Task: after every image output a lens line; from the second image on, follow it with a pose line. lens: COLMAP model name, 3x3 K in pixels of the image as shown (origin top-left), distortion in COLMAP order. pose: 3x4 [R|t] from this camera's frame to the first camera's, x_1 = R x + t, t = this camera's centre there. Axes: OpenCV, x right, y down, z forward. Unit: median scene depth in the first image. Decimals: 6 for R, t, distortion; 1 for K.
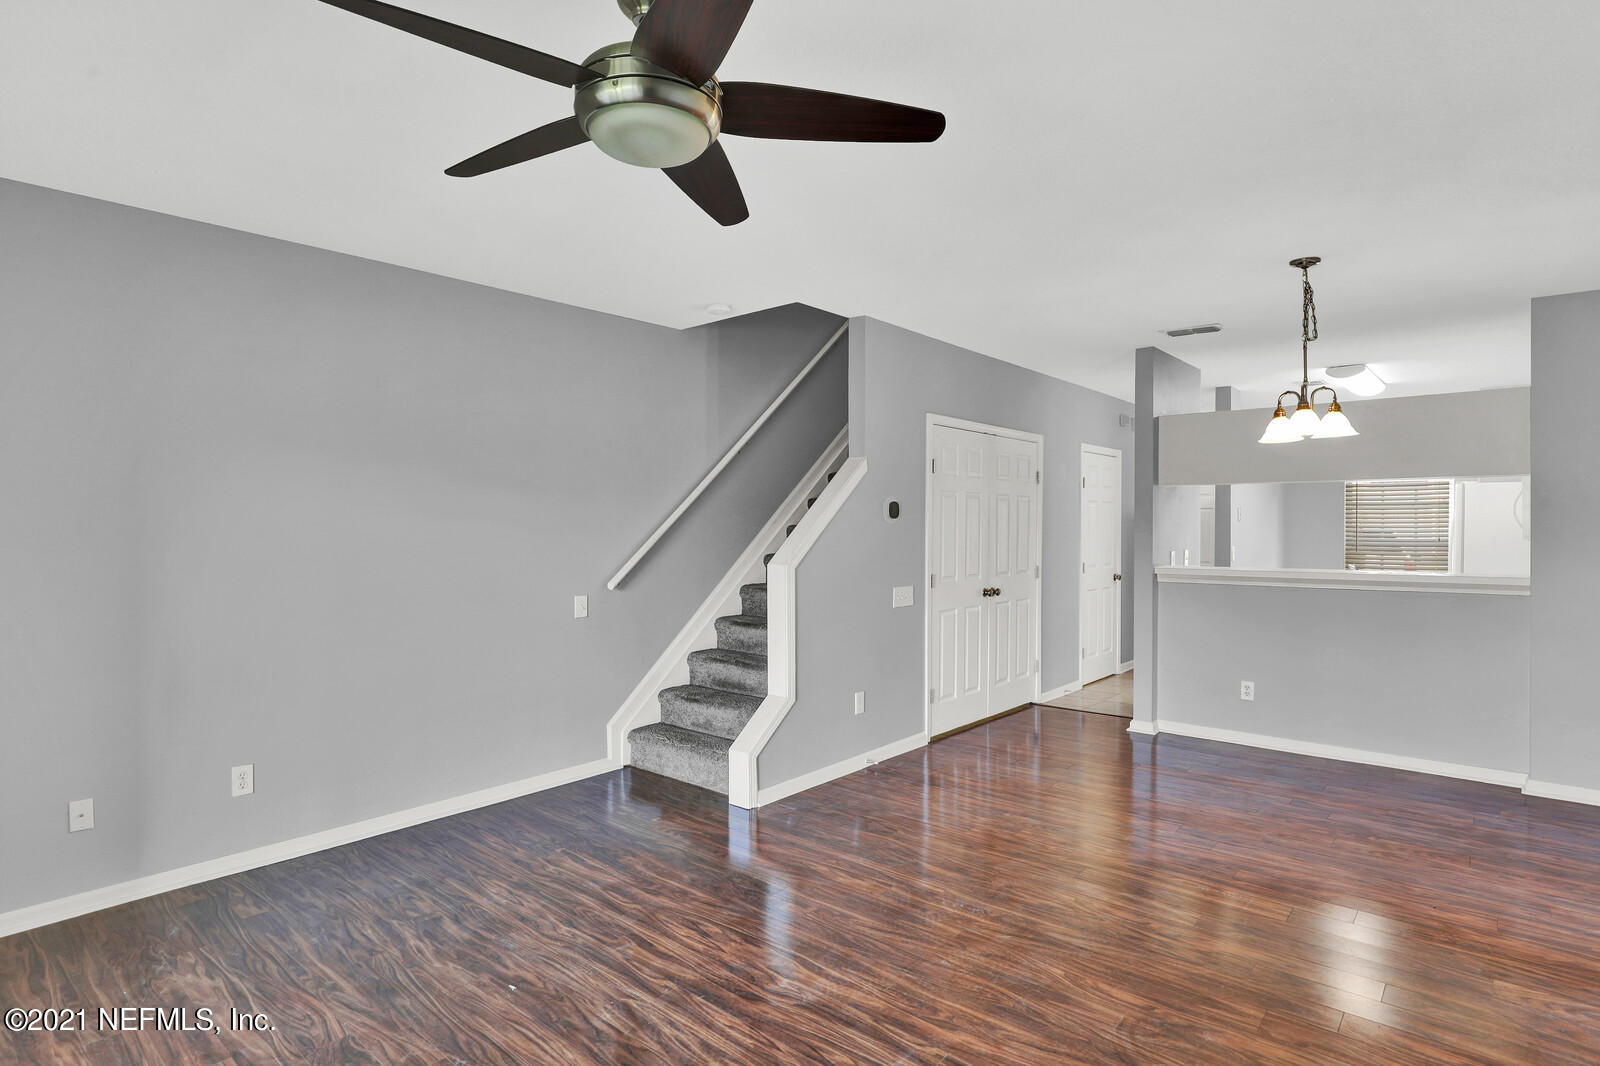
lens RADIAL K [[830.3, 0, 801.9], [0, 830.3, 532.6], [0, 0, 1]] dist [-0.027669, 0.000888]
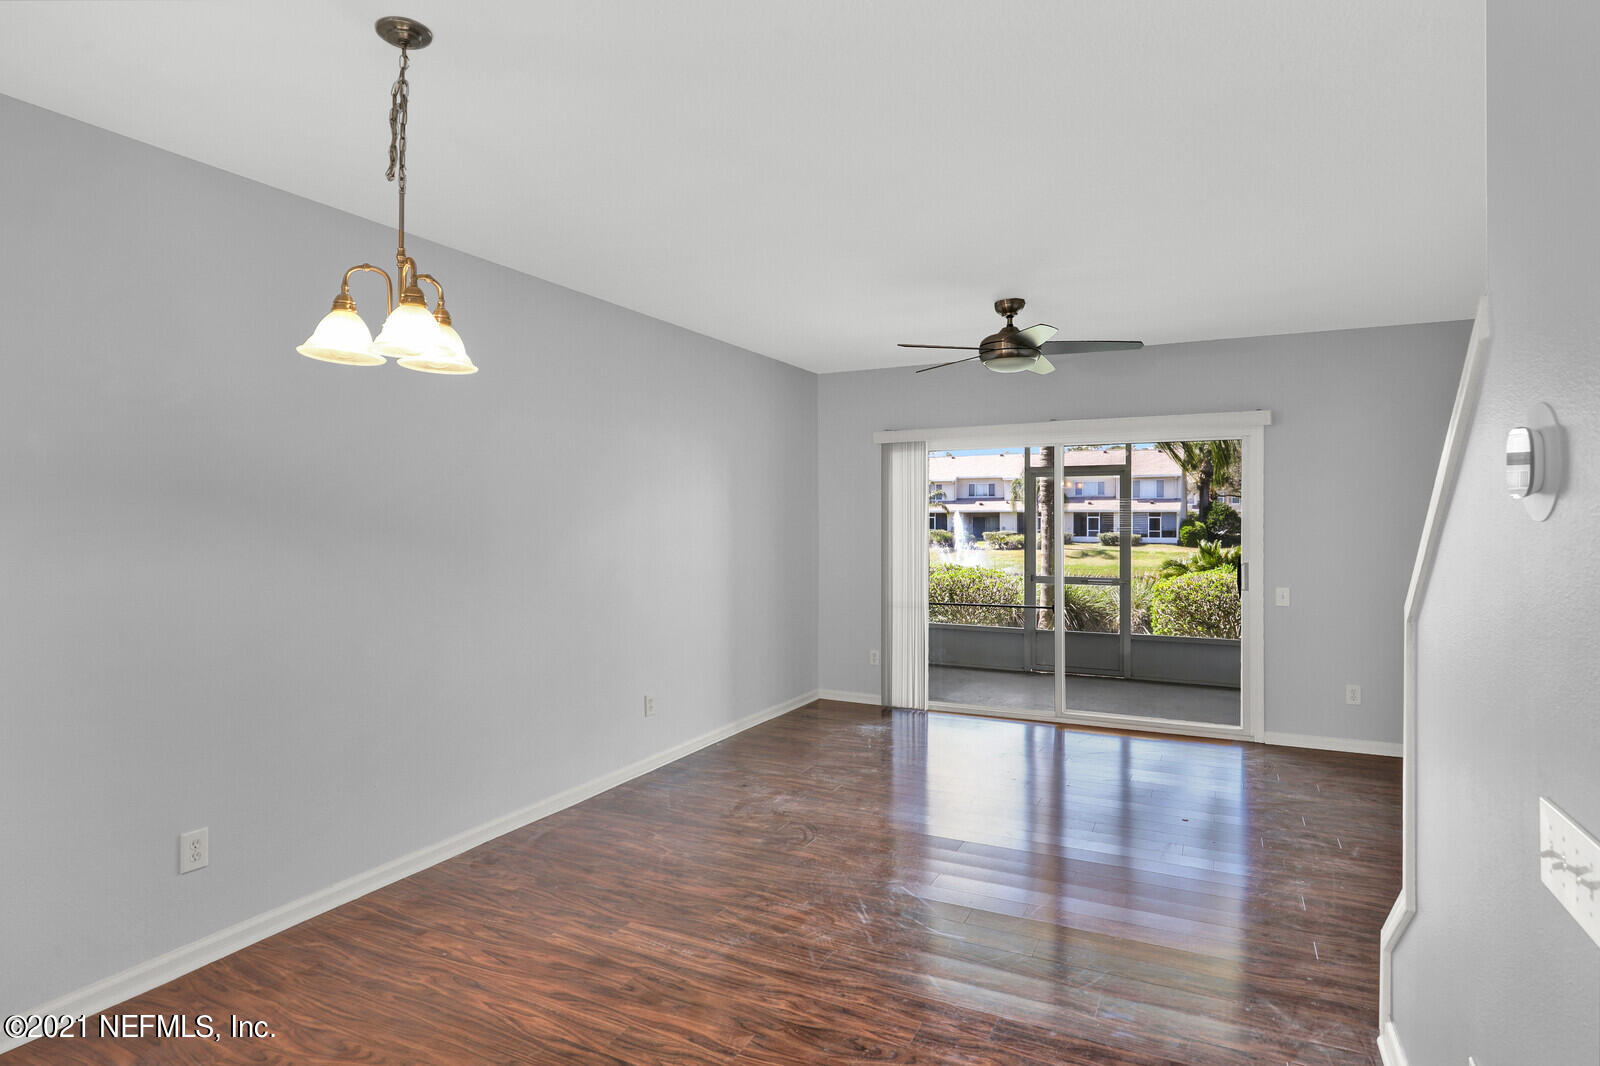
lens RADIAL K [[830.3, 0, 790.1], [0, 830.3, 523.0], [0, 0, 1]] dist [-0.027669, 0.000888]
pose [[-0.971987, 0.005277, -0.234977, 0.575967], [0.002617, 0.999929, 0.011634, -0.023390], [0.235022, 0.010694, -0.971931, 1.826731]]
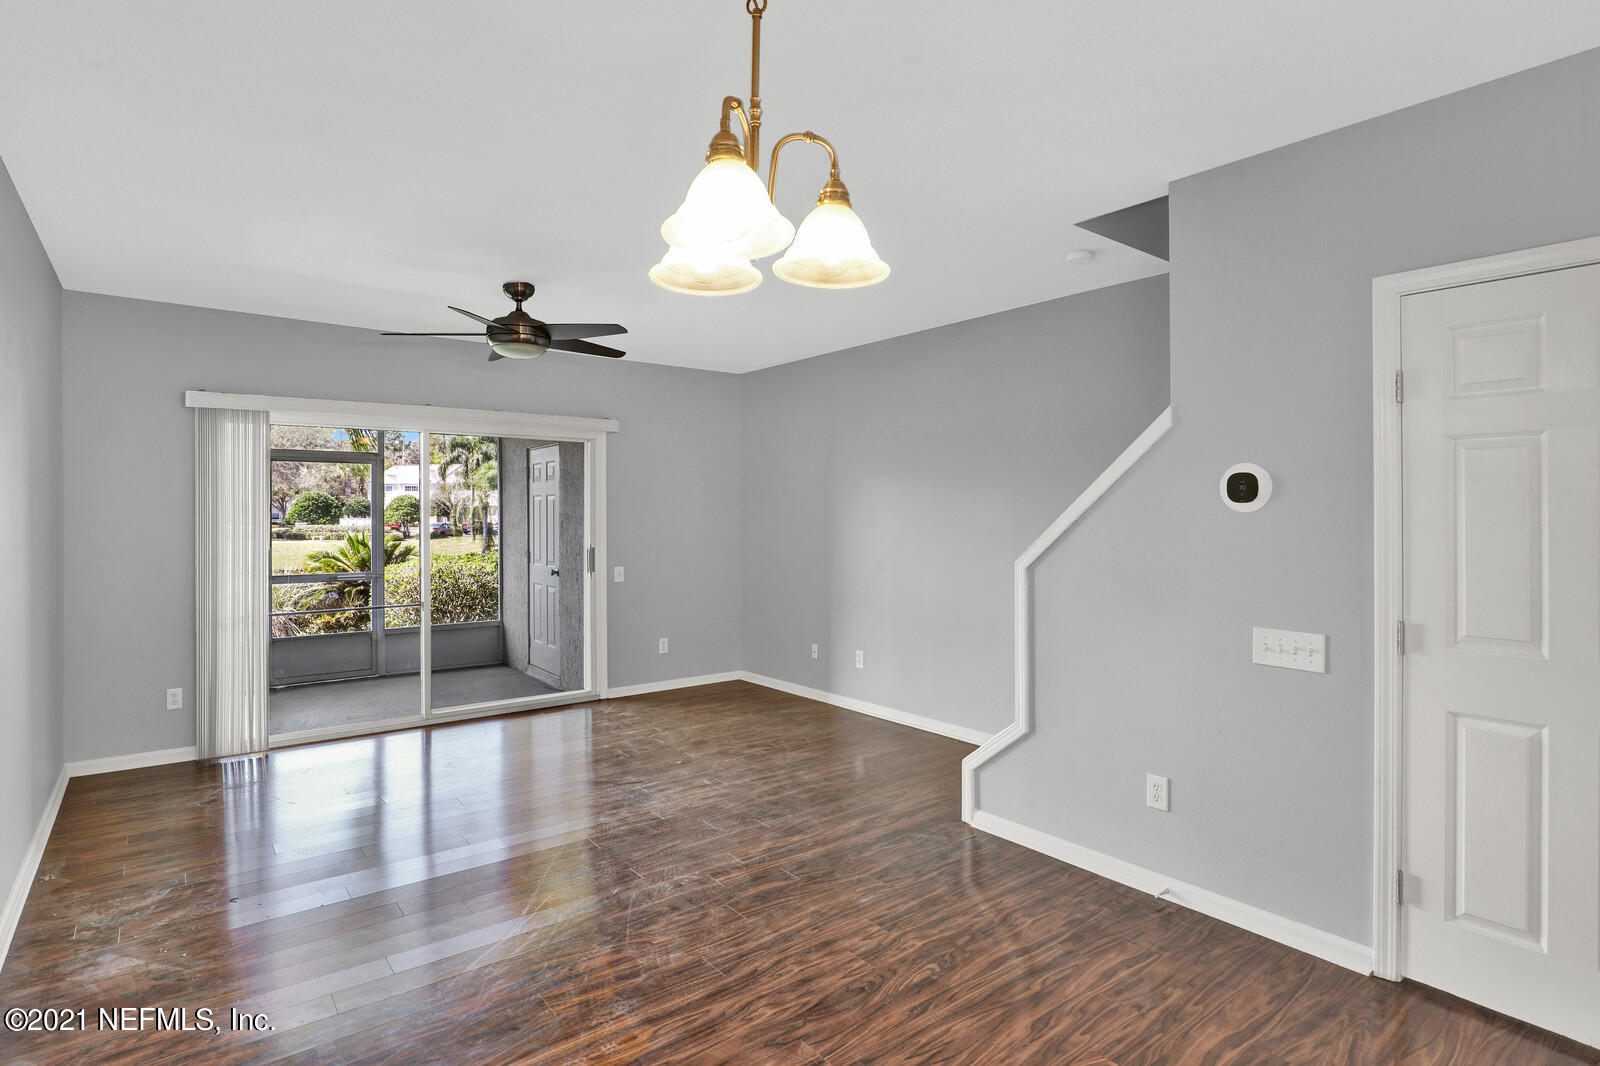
lens RADIAL K [[830.3, 0, 778.0], [0, 830.3, 511.0], [0, 0, 1]] dist [-0.027669, 0.000888]
pose [[-0.210316, 0.004429, -0.977623, 1.116030], [-0.005469, 0.999969, 0.005707, -0.020635], [0.977618, 0.006547, -0.210286, 1.257170]]
